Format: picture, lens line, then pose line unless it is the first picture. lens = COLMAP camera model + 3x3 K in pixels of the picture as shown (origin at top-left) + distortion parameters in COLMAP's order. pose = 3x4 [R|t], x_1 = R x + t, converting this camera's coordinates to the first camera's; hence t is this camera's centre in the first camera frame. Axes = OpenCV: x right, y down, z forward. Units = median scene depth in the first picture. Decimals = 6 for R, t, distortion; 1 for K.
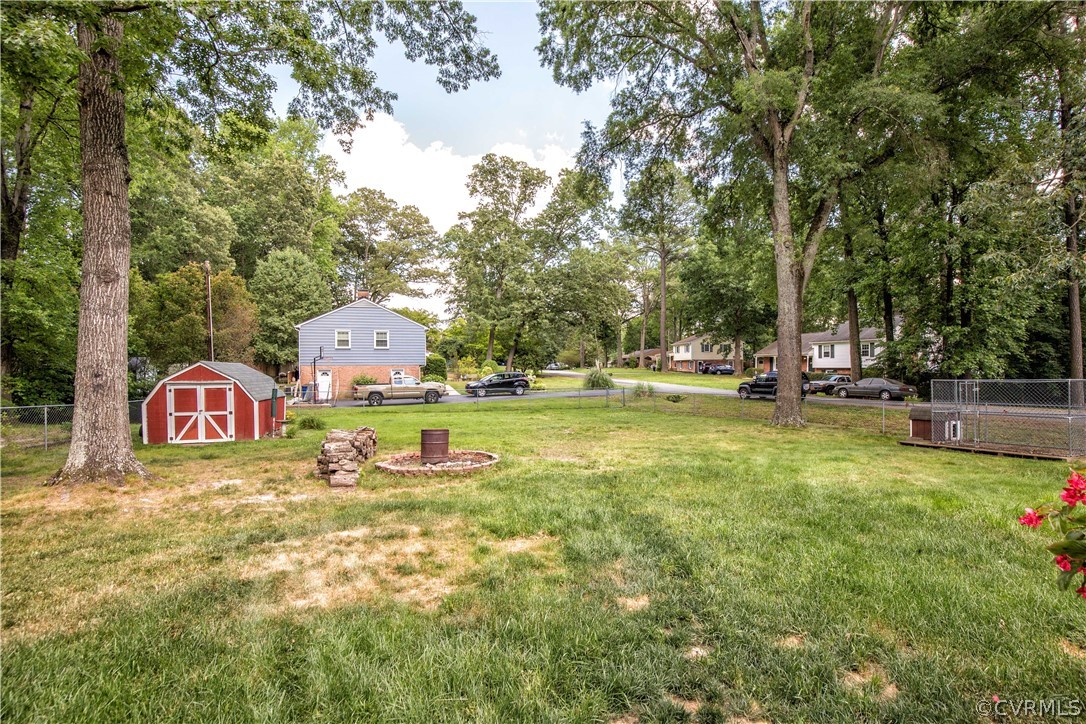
lens RADIAL K [[499.9, 0, 560.2], [0, 499.9, 377.8], [0, 0, 1]] dist [-0.026814, -0.000430]
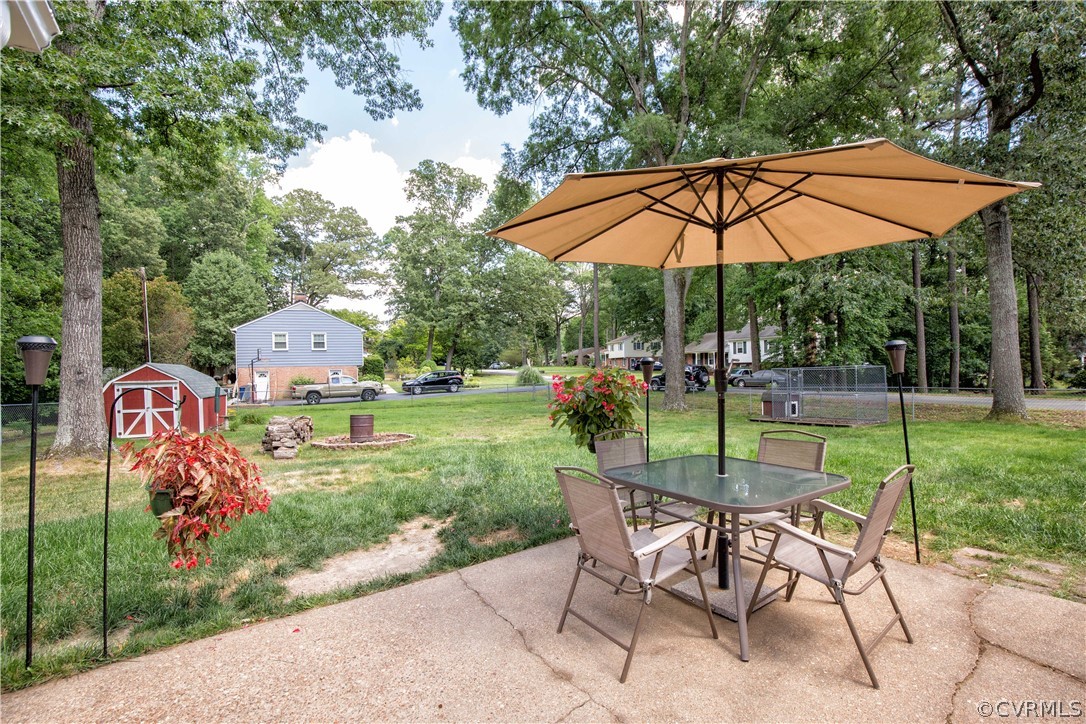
lens RADIAL K [[499.9, 0, 560.2], [0, 499.9, 377.8], [0, 0, 1]] dist [-0.026814, -0.000430]
pose [[0.994588, -0.017331, 0.102444, 0.038894], [0.017243, 0.999850, 0.001739, 0.006826], [-0.102459, 0.000037, 0.994737, -0.093708]]
